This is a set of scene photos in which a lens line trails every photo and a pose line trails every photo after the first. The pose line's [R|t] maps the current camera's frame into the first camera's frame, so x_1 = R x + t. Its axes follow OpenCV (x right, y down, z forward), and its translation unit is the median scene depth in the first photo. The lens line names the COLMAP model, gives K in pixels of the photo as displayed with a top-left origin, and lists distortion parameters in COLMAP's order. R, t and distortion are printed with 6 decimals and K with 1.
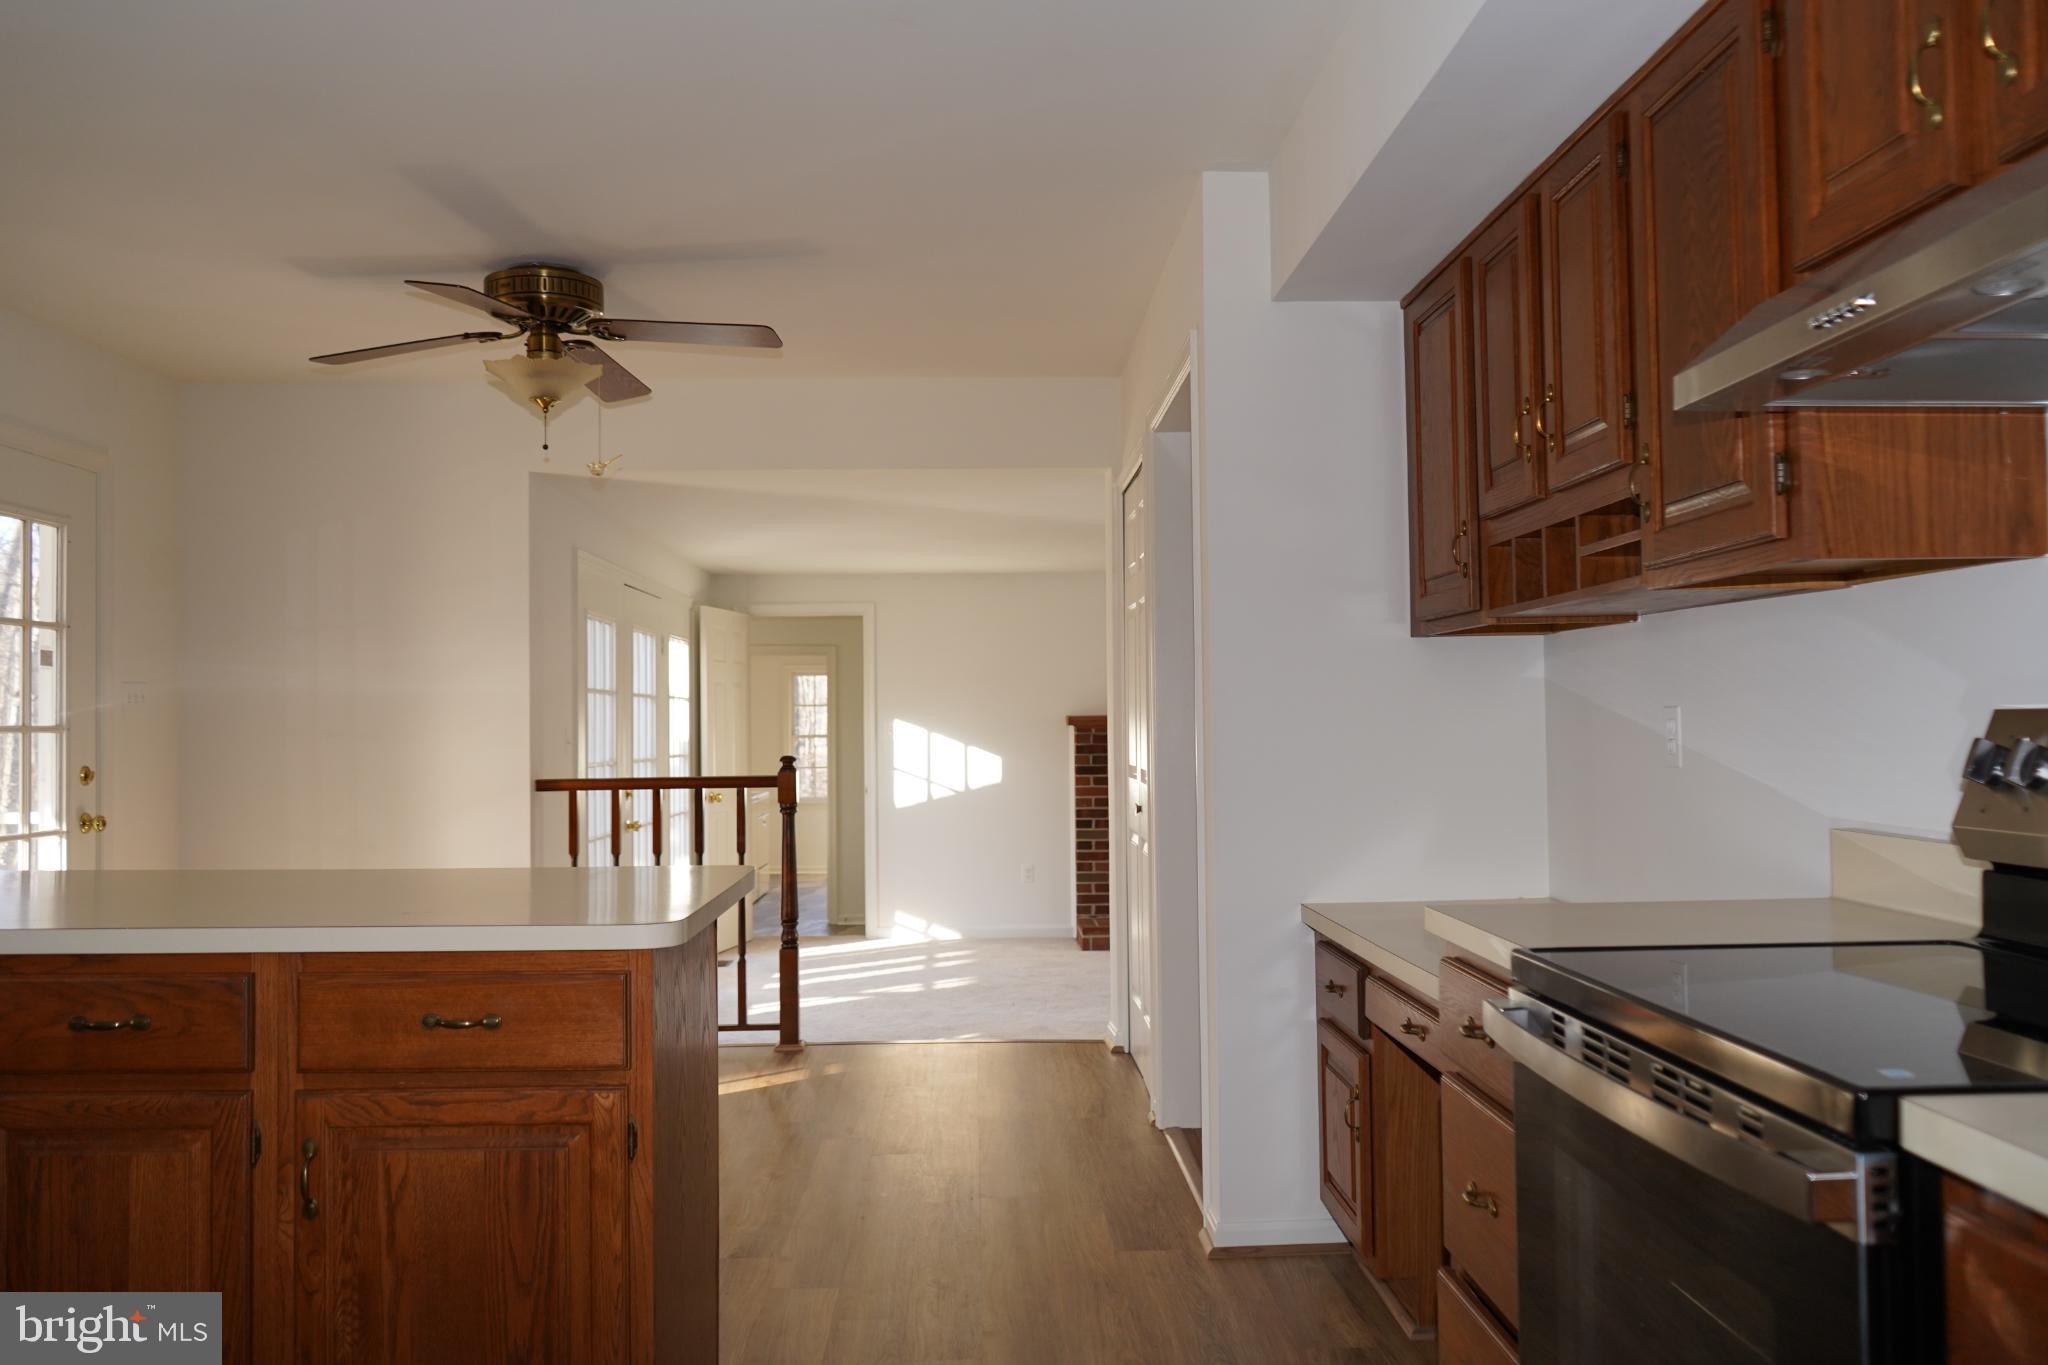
lens RADIAL K [[1615.9, 0, 1024.0], [0, 1615.9, 682.5], [0, 0, 1]] dist [-0.006943, -0.002170]
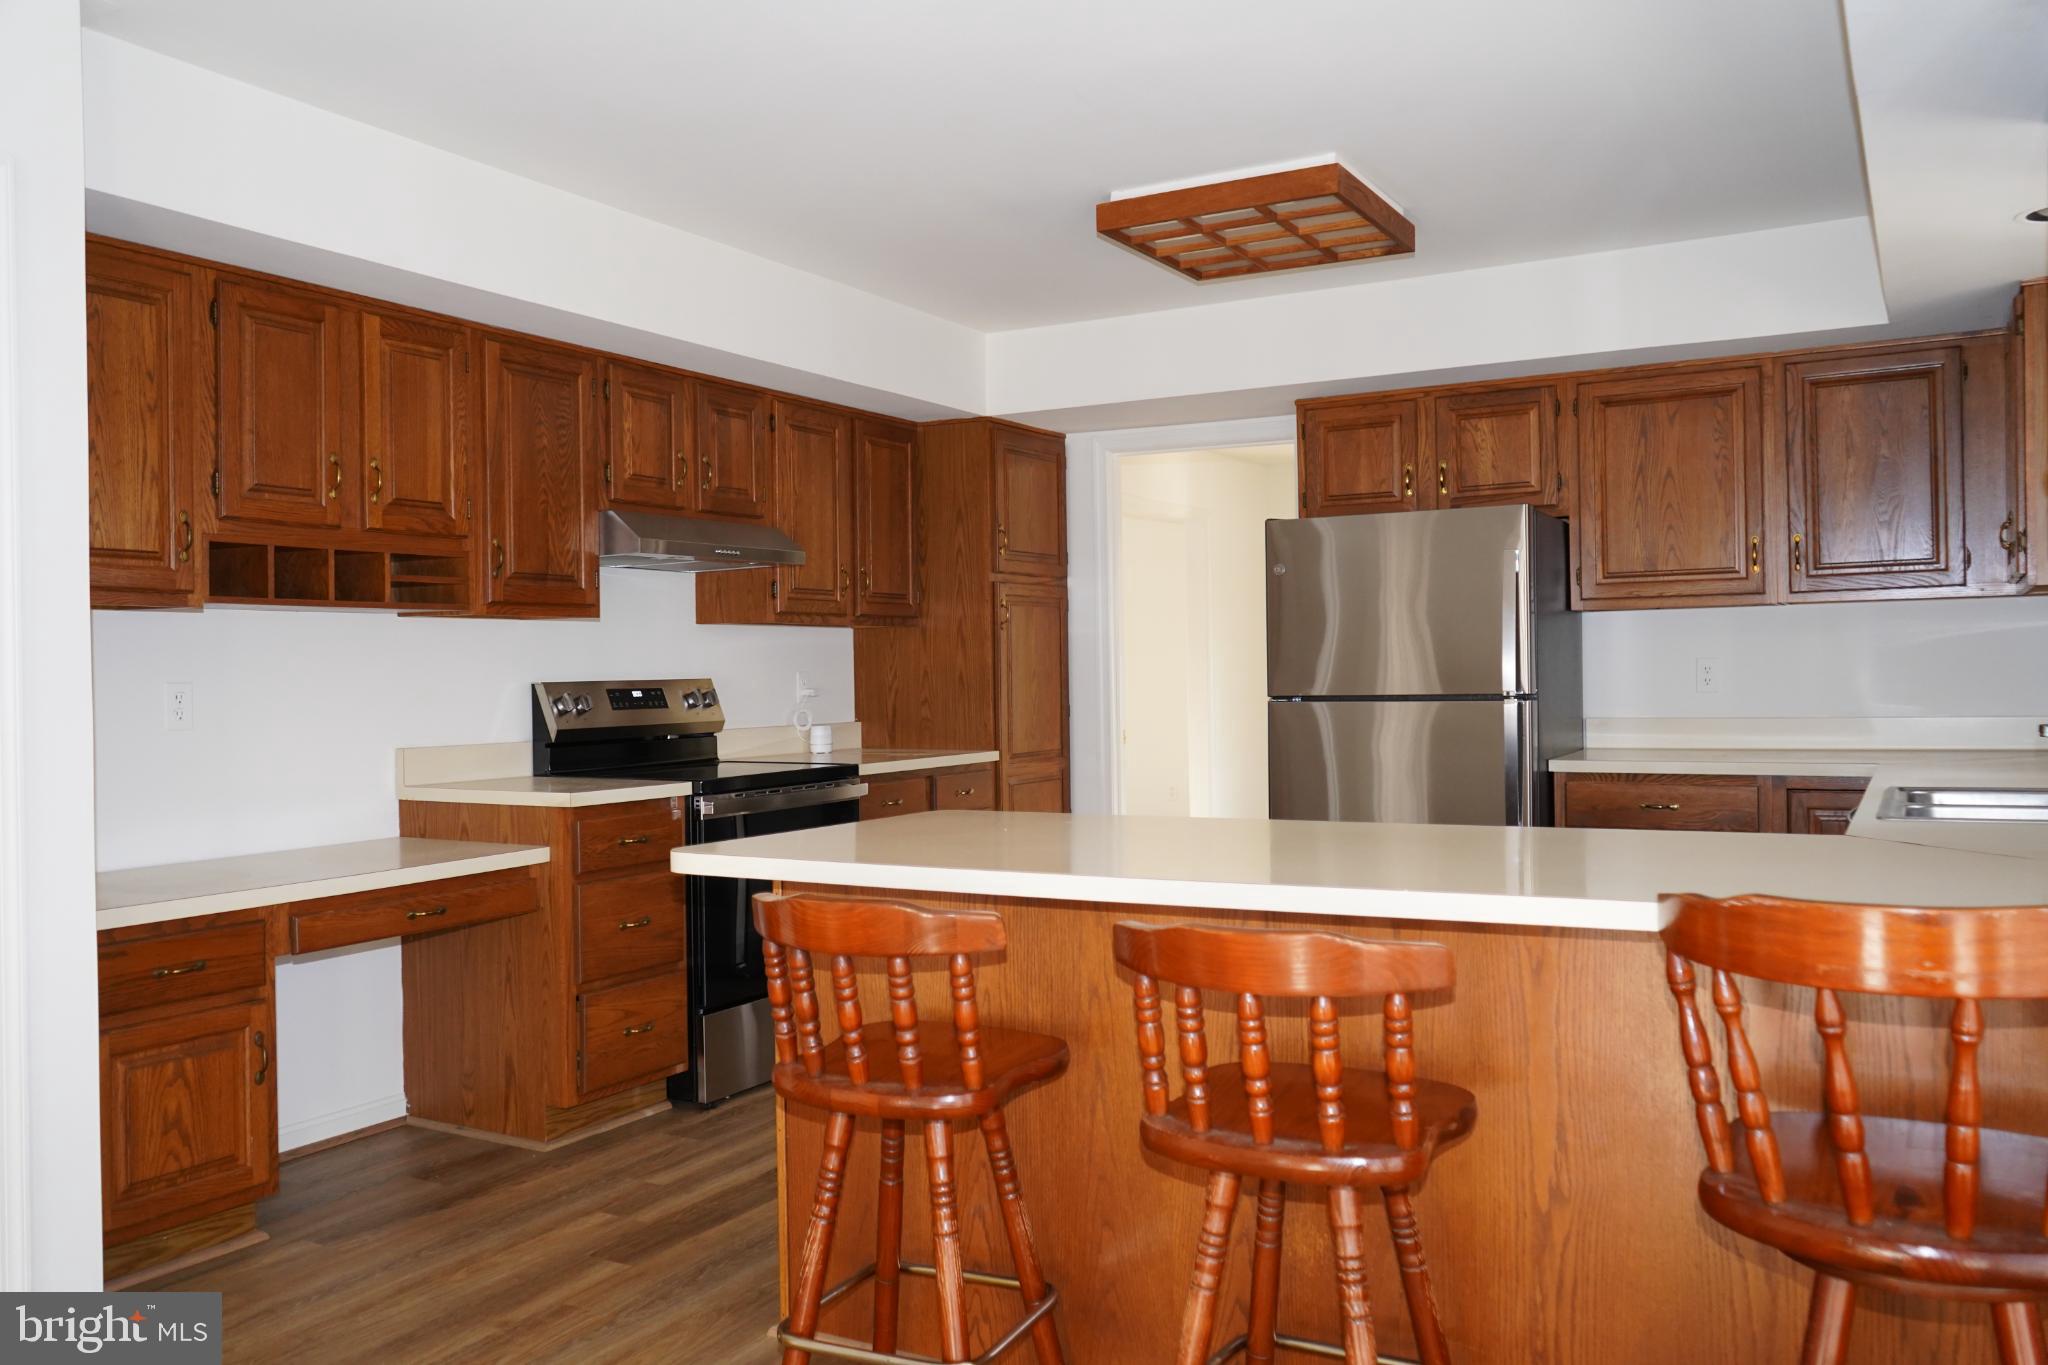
lens RADIAL K [[1605.6, 0, 1025.3], [0, 1605.6, 712.5], [0, 0, 1]] dist [-0.002503, 0.004038]
pose [[-0.856174, 0.007740, 0.516629, -0.727953], [0.007942, 0.999967, -0.001820, 0.037970], [-0.516626, 0.002545, -0.856207, 1.531978]]
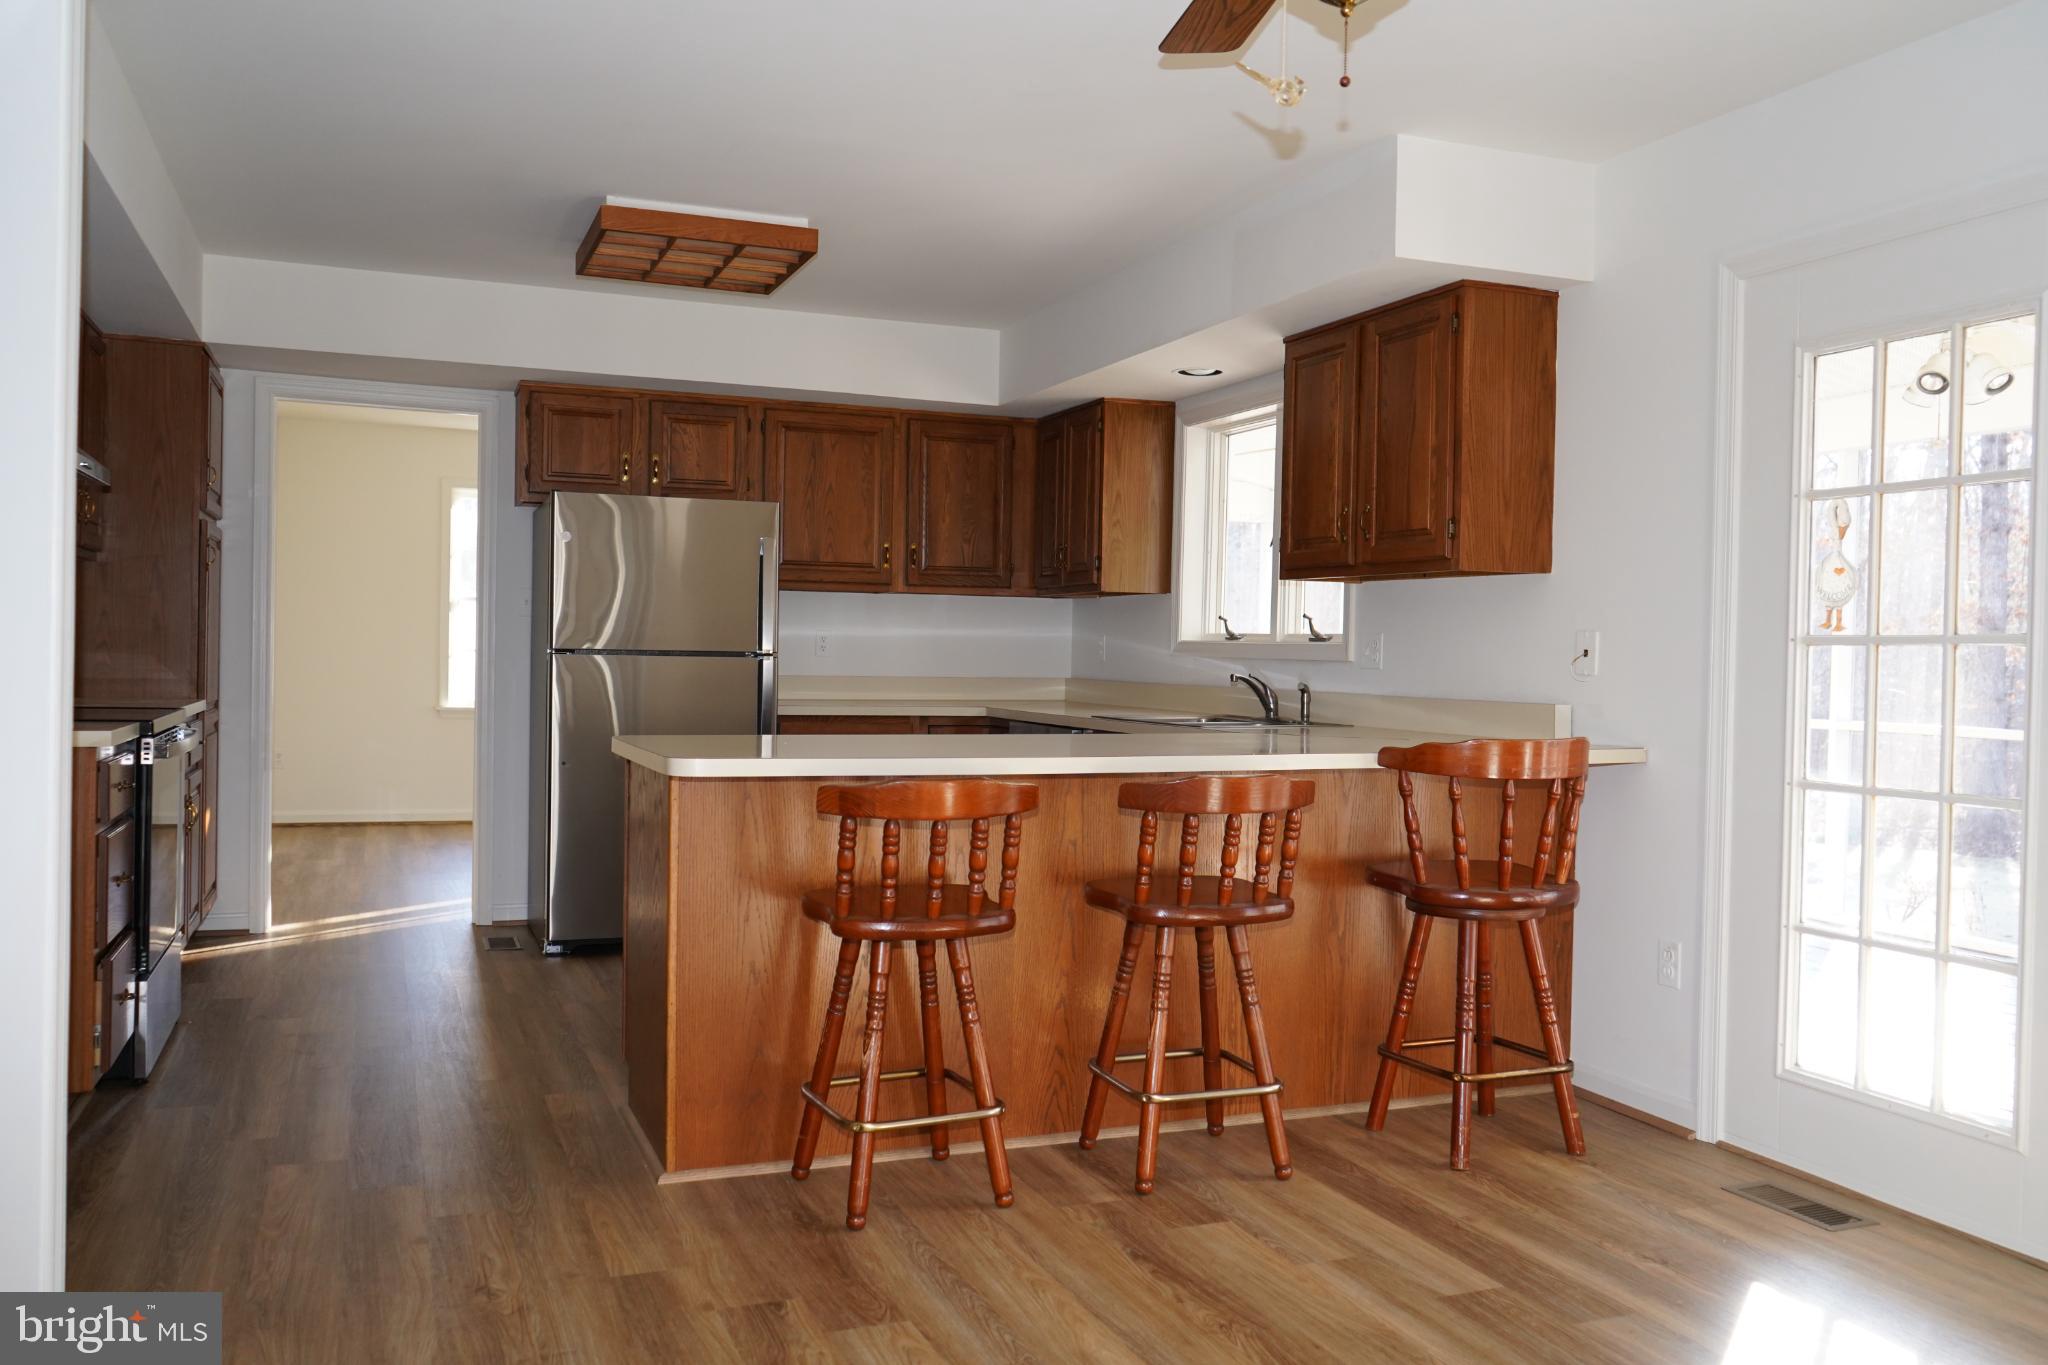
lens RADIAL K [[1615.9, 0, 1024.0], [0, 1615.9, 682.5], [0, 0, 1]] dist [-0.006943, -0.002170]
pose [[-0.939934, -0.002738, -0.341344, -0.028267], [-0.000550, 0.999979, -0.006507, 0.068091], [0.341355, -0.005929, -0.939916, 1.878992]]
